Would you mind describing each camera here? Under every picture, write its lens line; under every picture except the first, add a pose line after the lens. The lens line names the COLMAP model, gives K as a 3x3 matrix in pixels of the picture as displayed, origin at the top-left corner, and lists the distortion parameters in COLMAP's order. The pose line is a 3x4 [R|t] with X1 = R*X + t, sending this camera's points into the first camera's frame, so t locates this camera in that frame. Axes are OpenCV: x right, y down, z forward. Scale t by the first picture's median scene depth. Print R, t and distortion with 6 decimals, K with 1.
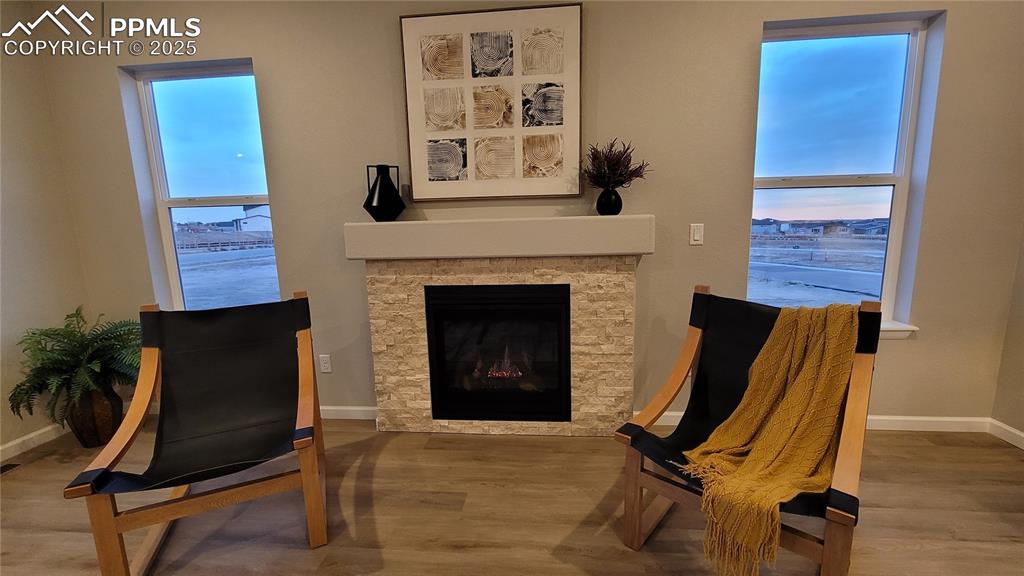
lens RADIAL K [[415.5, 0, 518.2], [0, 415.5, 287.3], [0, 0, 1]] dist [-0.001637, 0.000541]
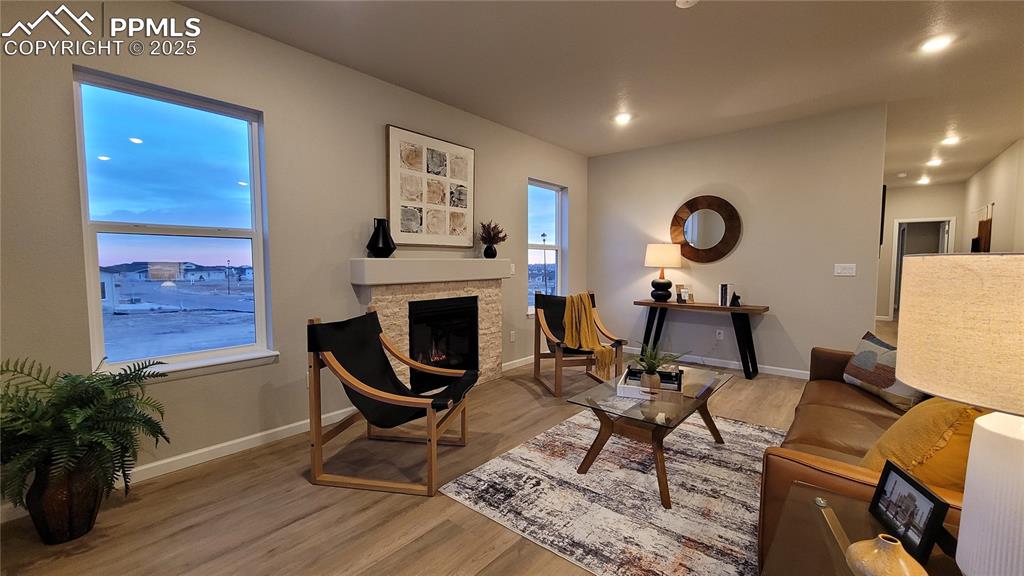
lens RADIAL K [[415.5, 0, 515.1], [0, 415.5, 287.6], [0, 0, 1]] dist [-0.001637, 0.000541]
pose [[0.568867, -0.027155, 0.821981, -1.259405], [0.115844, 0.992136, -0.047396, 0.061612], [-0.814230, 0.122184, 0.567539, -0.156643]]
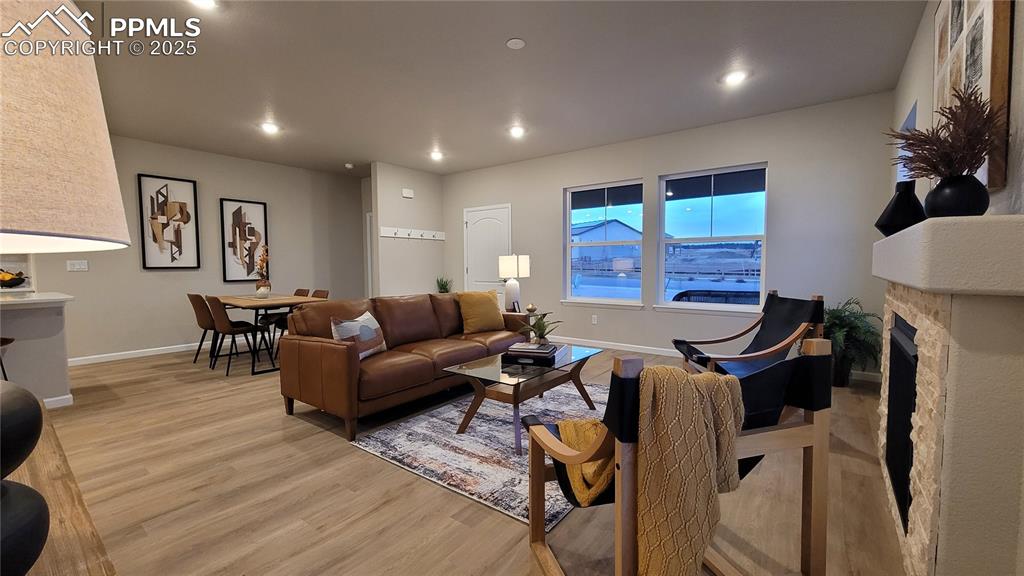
lens RADIAL K [[415.5, 0, 513.8], [0, 415.5, 287.6], [0, 0, 1]] dist [-0.001637, 0.000541]
pose [[-0.531591, 0.077377, -0.843459, 0.991038], [-0.115139, 0.979973, 0.162468, -0.109533], [0.839139, 0.183482, -0.512036, 0.782480]]
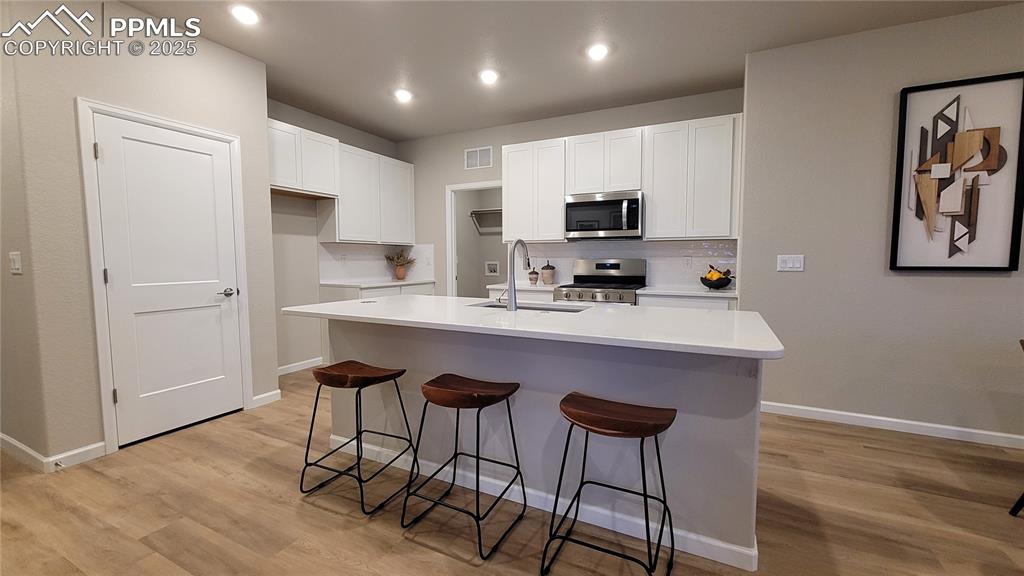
lens RADIAL K [[415.5, 0, 515.7], [0, 415.5, 287.4], [0, 0, 1]] dist [-0.001637, 0.000541]
pose [[-0.932129, 0.001445, 0.362125, 0.730643], [0.080584, 0.975746, 0.203534, 0.106243], [-0.353048, 0.218901, -0.909637, -0.591543]]
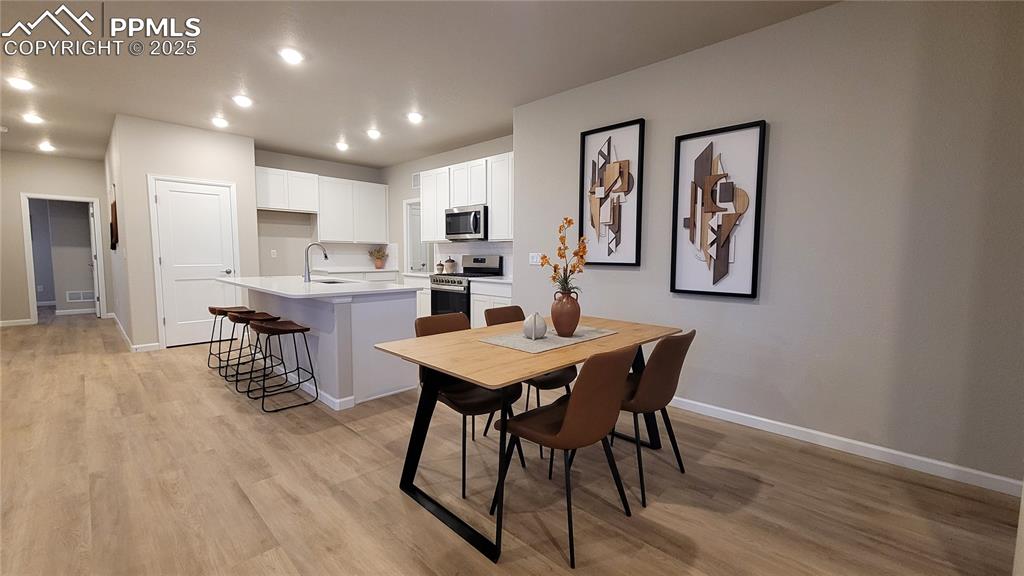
lens RADIAL K [[415.5, 0, 515.6], [0, 415.5, 287.9], [0, 0, 1]] dist [-0.001637, 0.000541]
pose [[-0.784287, -0.031245, 0.619611, -0.688841], [0.107830, 0.976665, 0.185737, 0.147389], [-0.610956, 0.212484, -0.762617, -0.650571]]
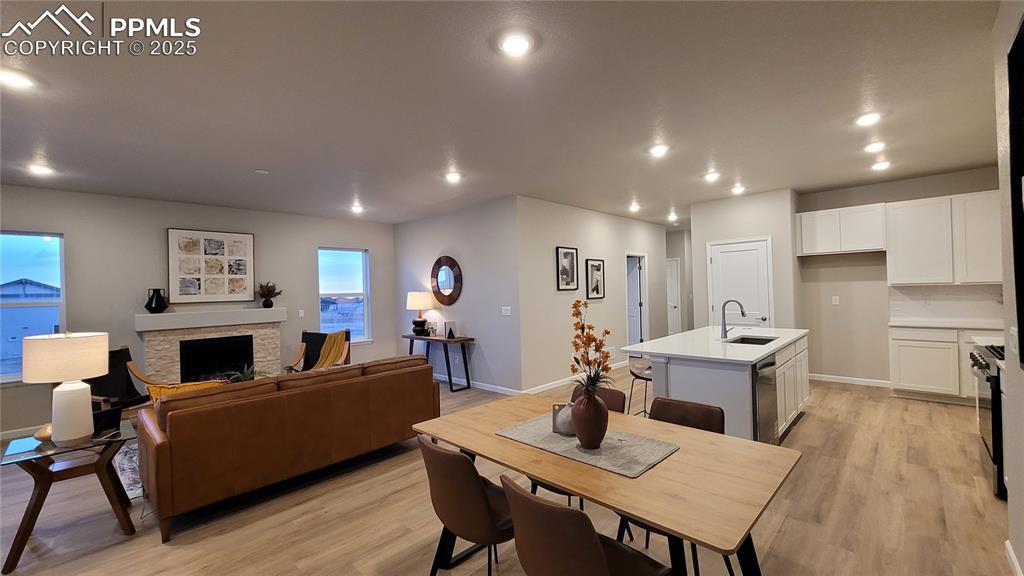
lens RADIAL K [[415.5, 0, 513.4], [0, 415.5, 289.4], [0, 0, 1]] dist [-0.001637, 0.000541]
pose [[0.625552, 0.008172, 0.780140, -0.883964], [0.133667, 0.984037, -0.117489, 0.237237], [-0.768647, 0.177775, 0.614474, -1.899486]]
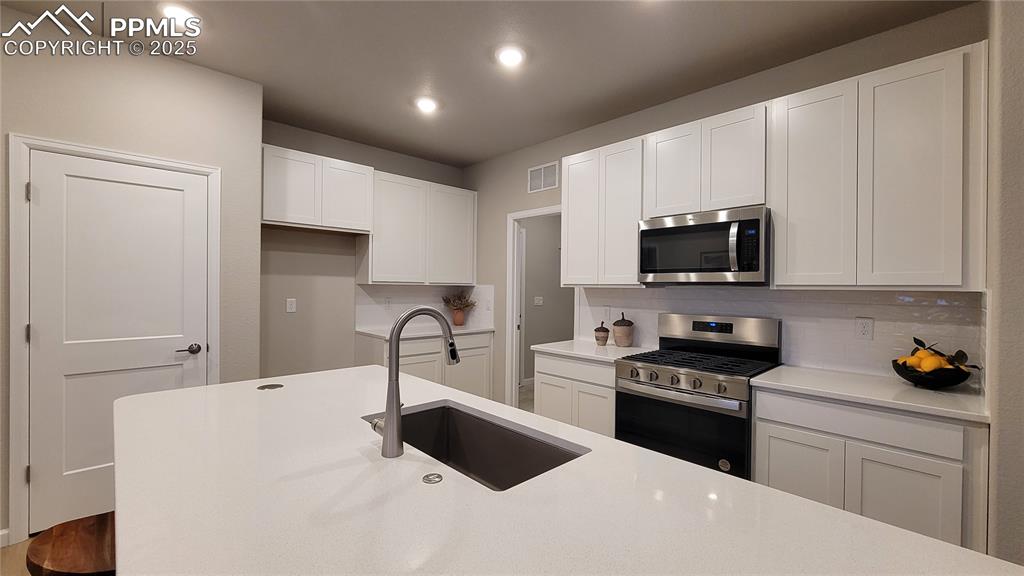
lens RADIAL K [[415.5, 0, 515.4], [0, 415.5, 287.5], [0, 0, 1]] dist [-0.001637, 0.000541]
pose [[-0.756467, 0.016677, 0.653820, 0.670540], [0.108903, 0.988931, 0.100775, 0.135253], [-0.644902, 0.147436, -0.749910, -1.220539]]
